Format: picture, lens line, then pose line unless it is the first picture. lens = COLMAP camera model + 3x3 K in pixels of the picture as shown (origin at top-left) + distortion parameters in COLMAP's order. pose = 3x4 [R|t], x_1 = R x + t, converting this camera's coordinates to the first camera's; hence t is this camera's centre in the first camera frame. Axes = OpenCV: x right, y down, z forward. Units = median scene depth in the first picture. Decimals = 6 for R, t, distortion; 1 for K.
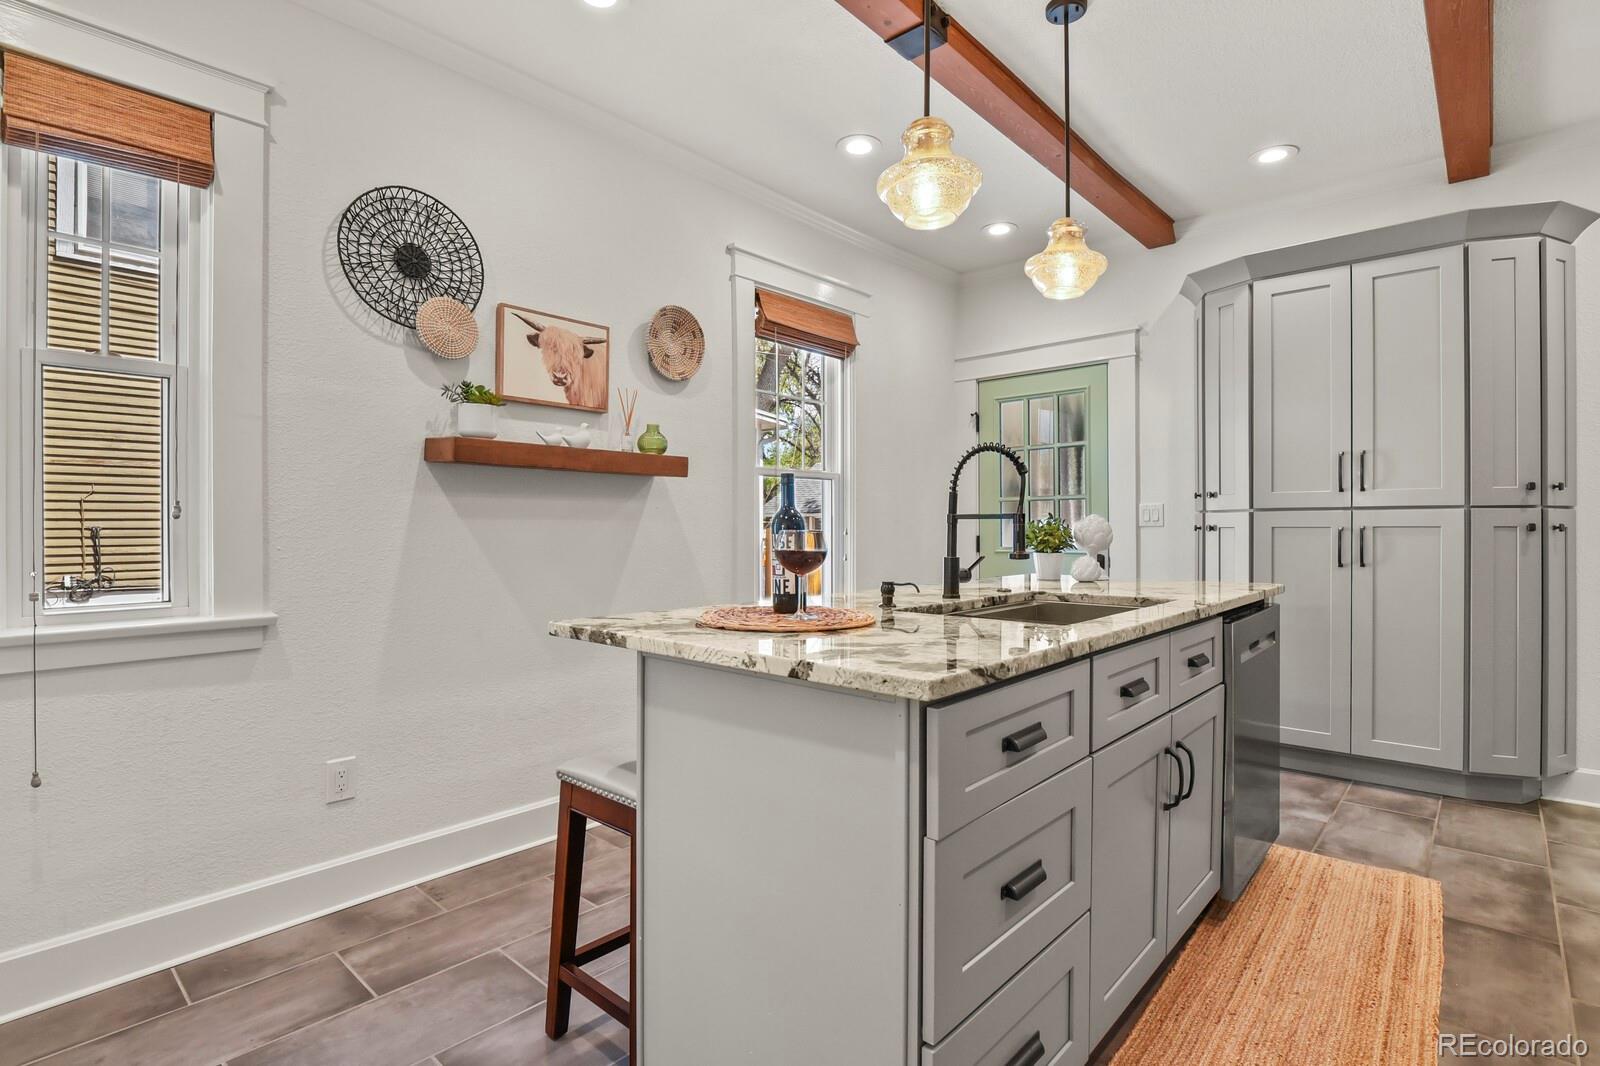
lens RADIAL K [[777.5, 0, 802.6], [0, 777.5, 529.6], [0, 0, 1]] dist [-0.014363, -0.000260]
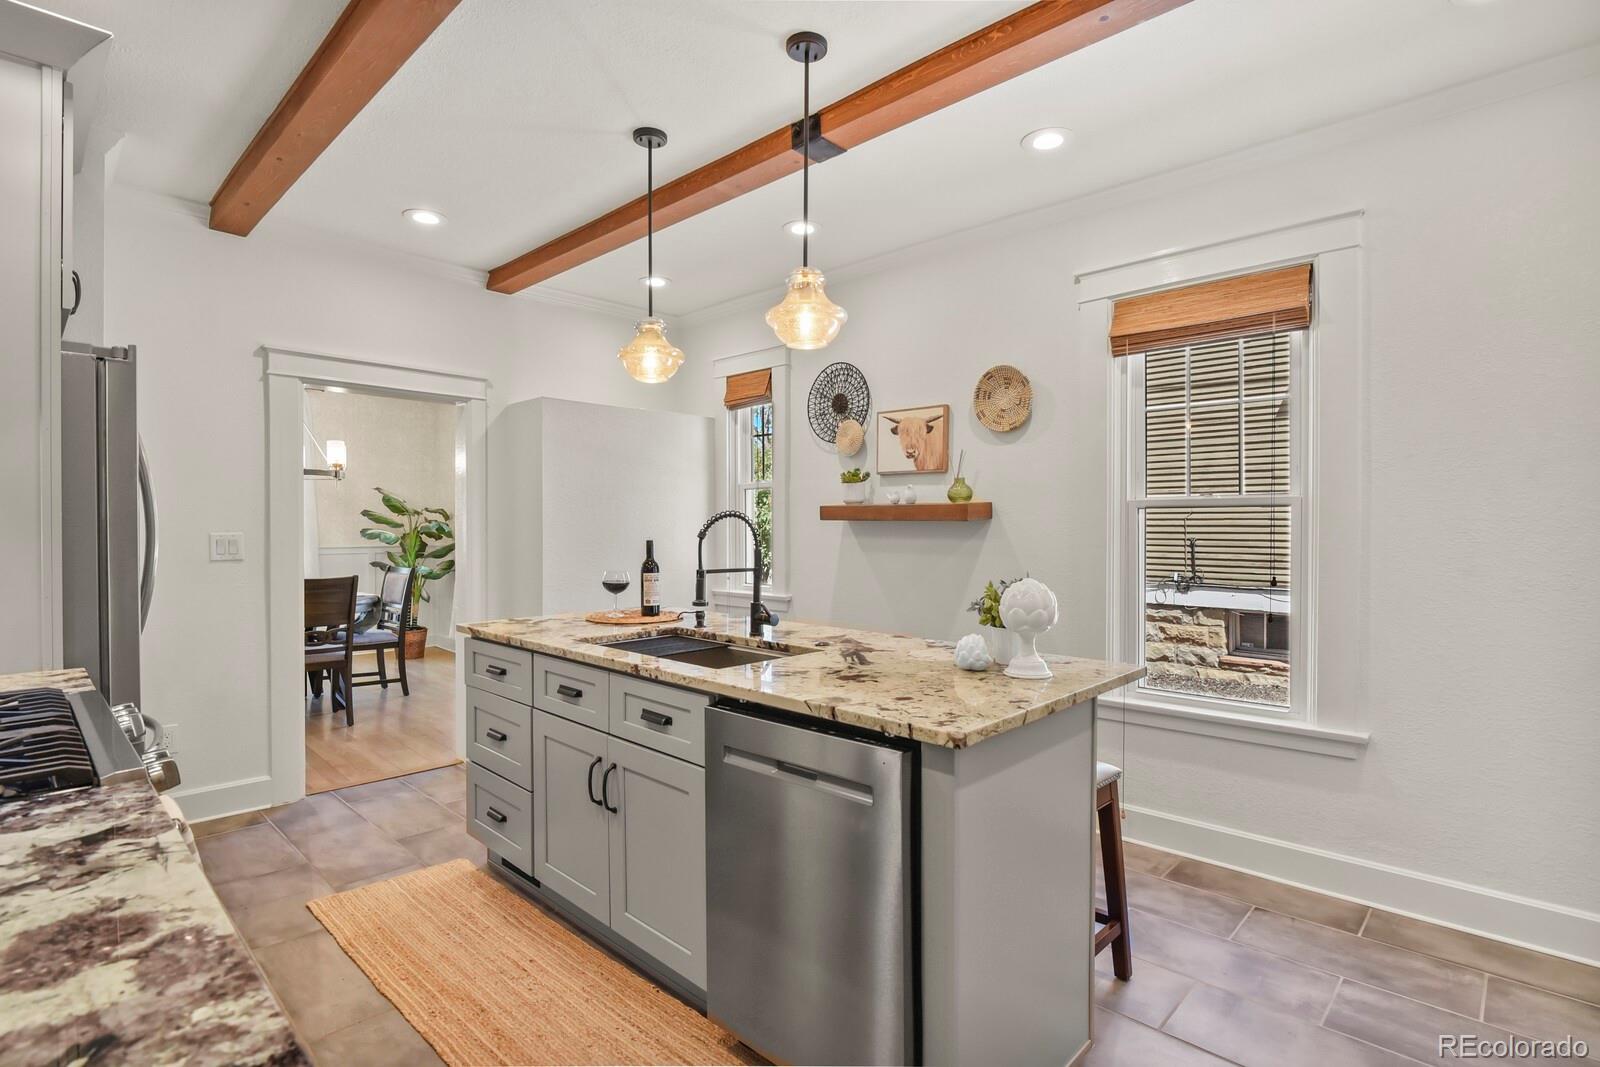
lens RADIAL K [[777.5, 0, 803.3], [0, 777.5, 525.7], [0, 0, 1]] dist [-0.014363, -0.000260]
pose [[-0.049746, 0.008428, -0.998726, 1.047761], [-0.007193, 0.999935, 0.008796, -0.071787], [0.998736, 0.007622, -0.049682, 0.840366]]
